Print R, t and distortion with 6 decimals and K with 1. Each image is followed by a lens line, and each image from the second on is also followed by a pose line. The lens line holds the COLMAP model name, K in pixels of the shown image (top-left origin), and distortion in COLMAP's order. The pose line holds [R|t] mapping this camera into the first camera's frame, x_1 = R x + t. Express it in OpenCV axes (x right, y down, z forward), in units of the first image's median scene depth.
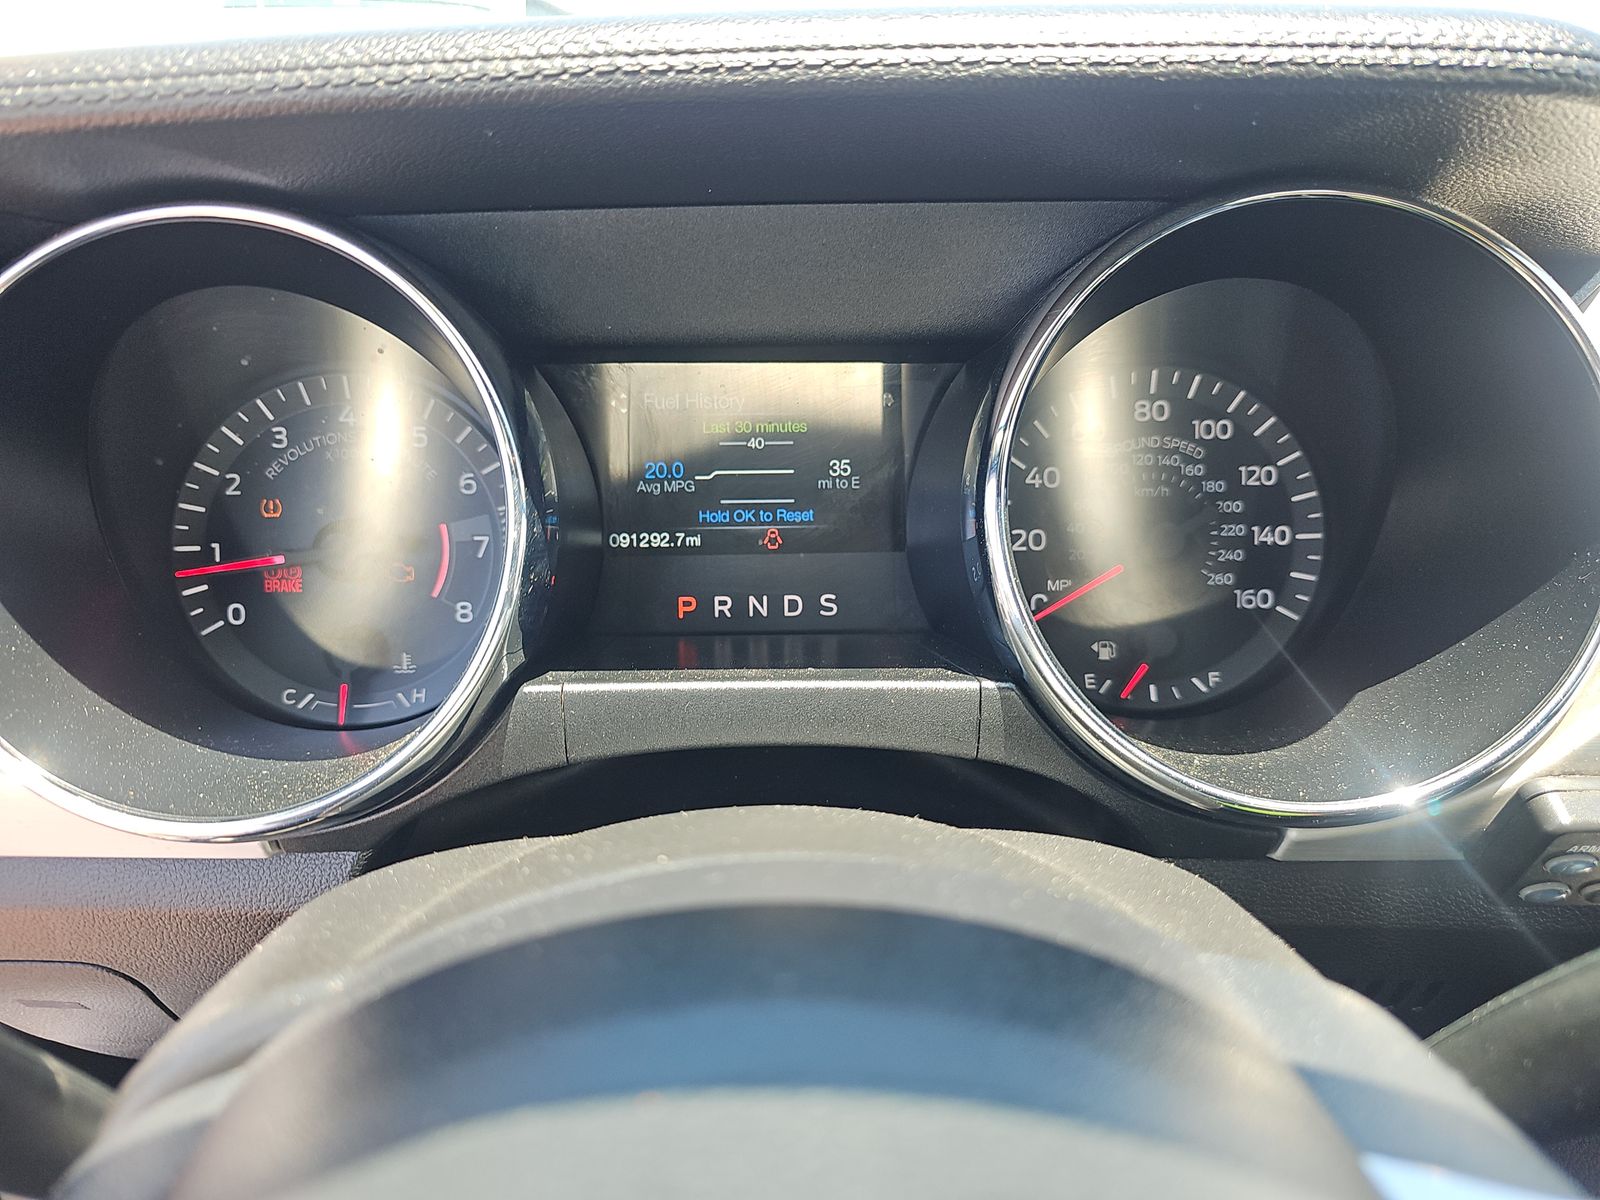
lens RADIAL K [[1086.7, 0, 800.0], [0, 1086.7, 600.0], [0, 0, 1]] dist [0.001906, 0.002242]
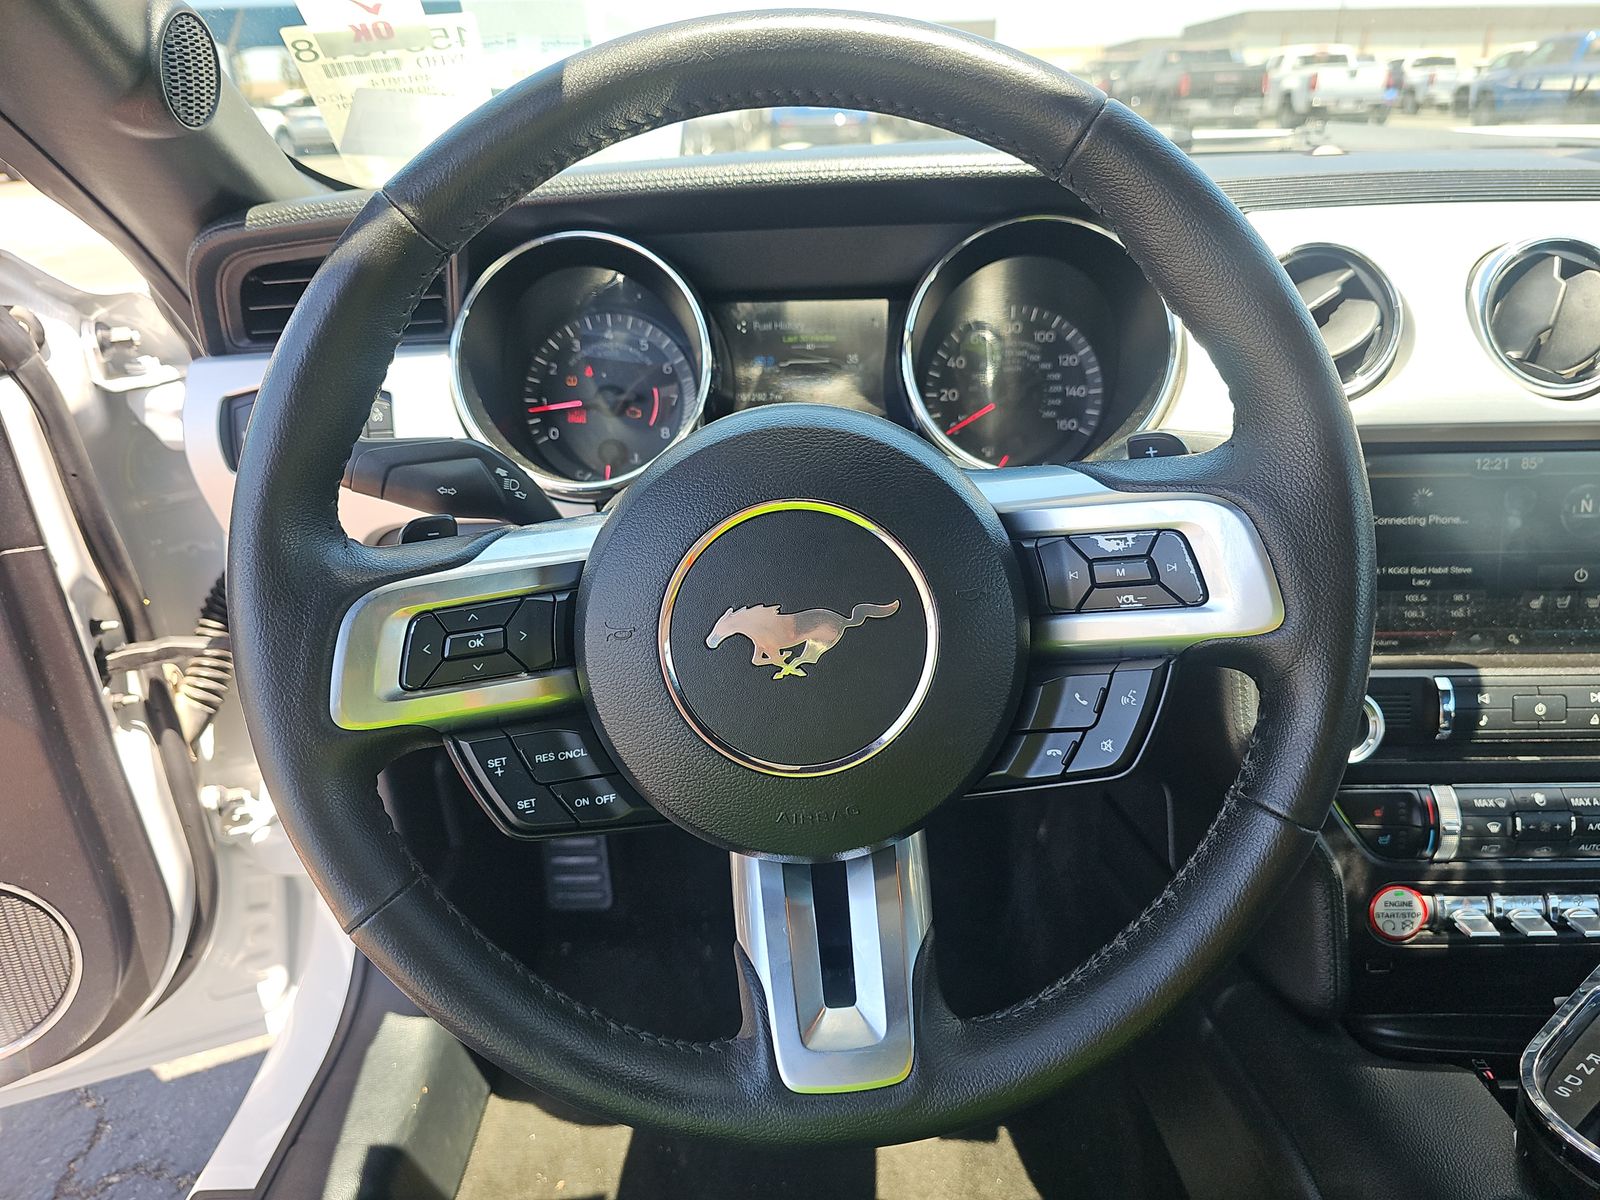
lens RADIAL K [[1053.1, 0, 800.0], [0, 1053.1, 600.0], [0, 0, 1]] dist [0.027732, -0.033628]
pose [[0.997376, 0.004854, -0.072226, 0.082368], [-0.004942, 0.999987, -0.001043, 0.319814], [0.072220, 0.001397, 0.997388, -0.919464]]
